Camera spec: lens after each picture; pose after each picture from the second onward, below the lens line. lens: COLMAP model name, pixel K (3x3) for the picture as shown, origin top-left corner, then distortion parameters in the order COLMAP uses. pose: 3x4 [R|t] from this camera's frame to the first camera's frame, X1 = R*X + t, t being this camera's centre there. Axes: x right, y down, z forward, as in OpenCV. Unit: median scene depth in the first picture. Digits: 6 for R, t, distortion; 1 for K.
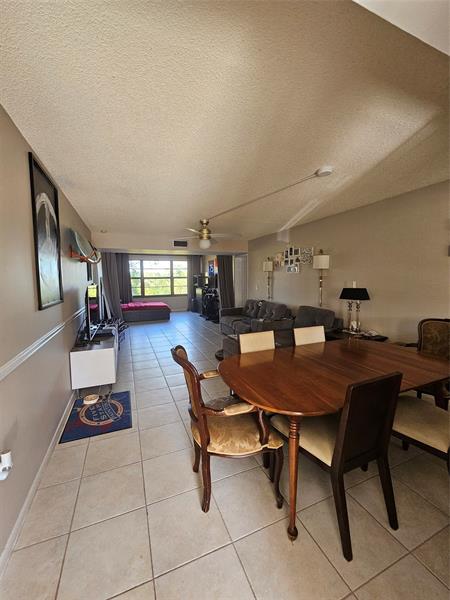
lens RADIAL K [[248.0, 0, 227.8], [0, 248.0, 295.2], [0, 0, 1]] dist [0.000436, 0.000333]
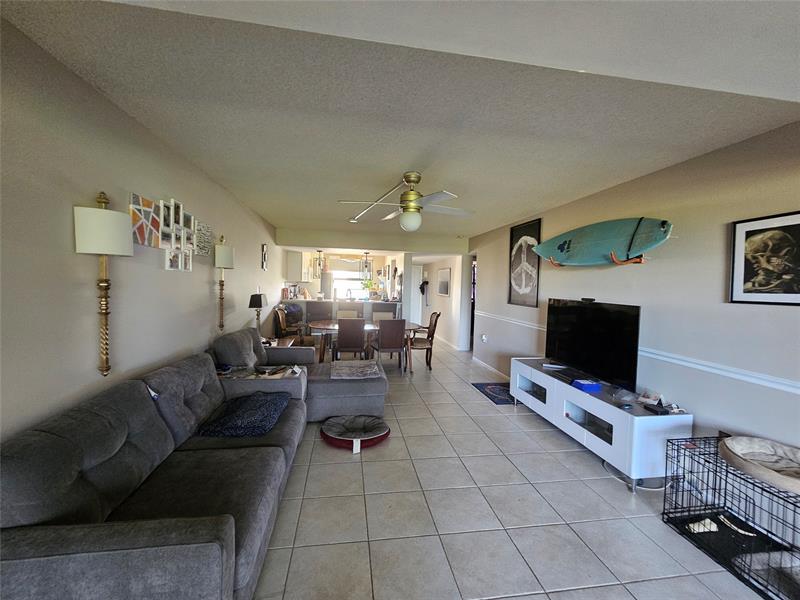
lens RADIAL K [[330.7, 0, 396.6], [0, 330.7, 296.1], [0, 0, 1]] dist [0.000436, 0.000333]
pose [[-0.968906, -0.027063, 0.245945, -0.193928], [-0.000684, 0.994289, 0.106714, -0.101520], [-0.247428, 0.103228, -0.963392, 1.367904]]
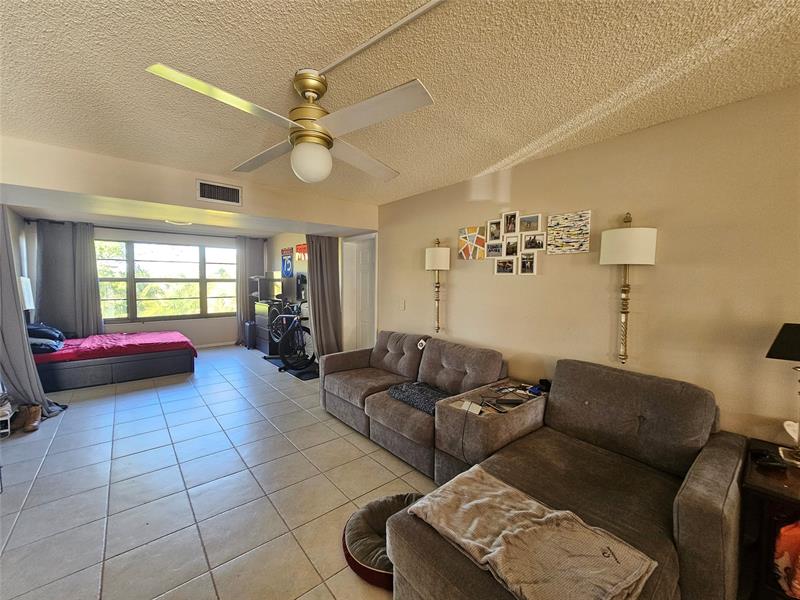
lens RADIAL K [[330.7, 0, 396.6], [0, 330.7, 296.1], [0, 0, 1]] dist [0.000436, 0.000333]
pose [[0.957627, 0.001848, 0.288007, -0.086486], [0.005828, 0.999650, -0.025792, -0.038915], [-0.287954, 0.026378, 0.957281, 0.503523]]
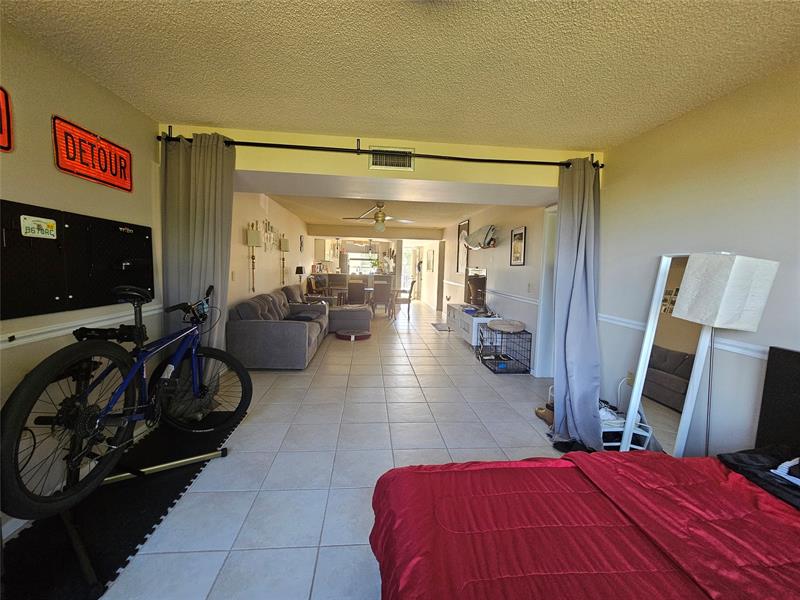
lens RADIAL K [[330.7, 0, 396.6], [0, 330.7, 296.1], [0, 0, 1]] dist [0.000436, 0.000333]
pose [[-0.950800, -0.048606, 0.305967, -0.470787], [0.000729, 0.987262, 0.159101, -0.115435], [-0.309803, 0.151496, -0.938654, 1.852040]]
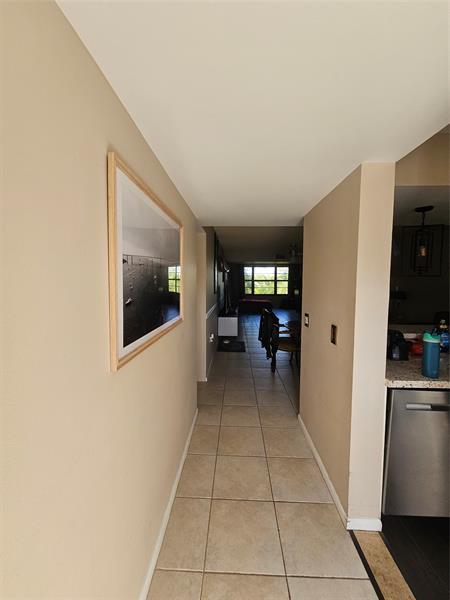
lens RADIAL K [[248.0, 0, 227.8], [0, 248.0, 295.2], [0, 0, 1]] dist [0.000436, 0.000333]
pose [[0.909312, 0.042179, -0.413972, 0.149891], [-0.047046, 0.998891, -0.001564, 0.030538], [0.413447, 0.020898, 0.910288, -0.459948]]
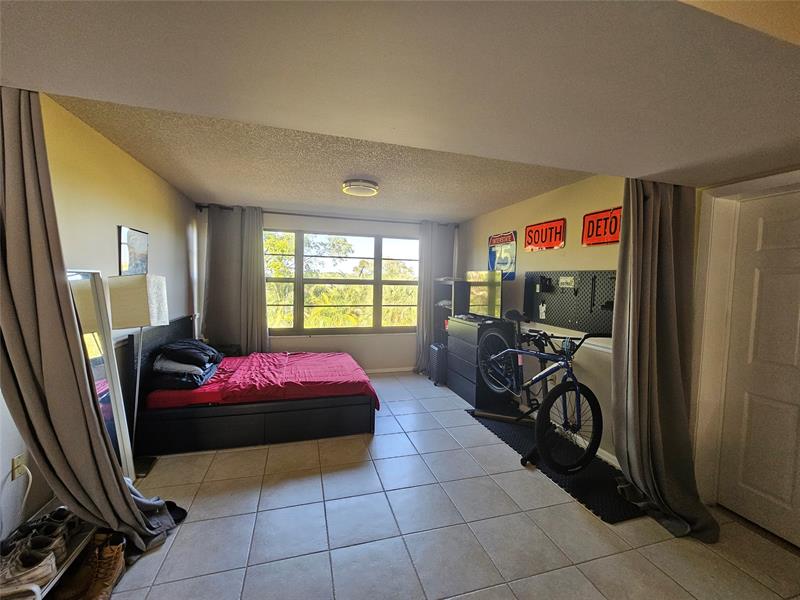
lens RADIAL K [[330.7, 0, 396.6], [0, 330.7, 296.1], [0, 0, 1]] dist [0.000436, 0.000333]
pose [[0.992534, 0.037926, -0.115920, -0.281925], [-0.041311, 0.998783, -0.026937, -0.076814], [0.114758, 0.031525, 0.992893, 1.038050]]
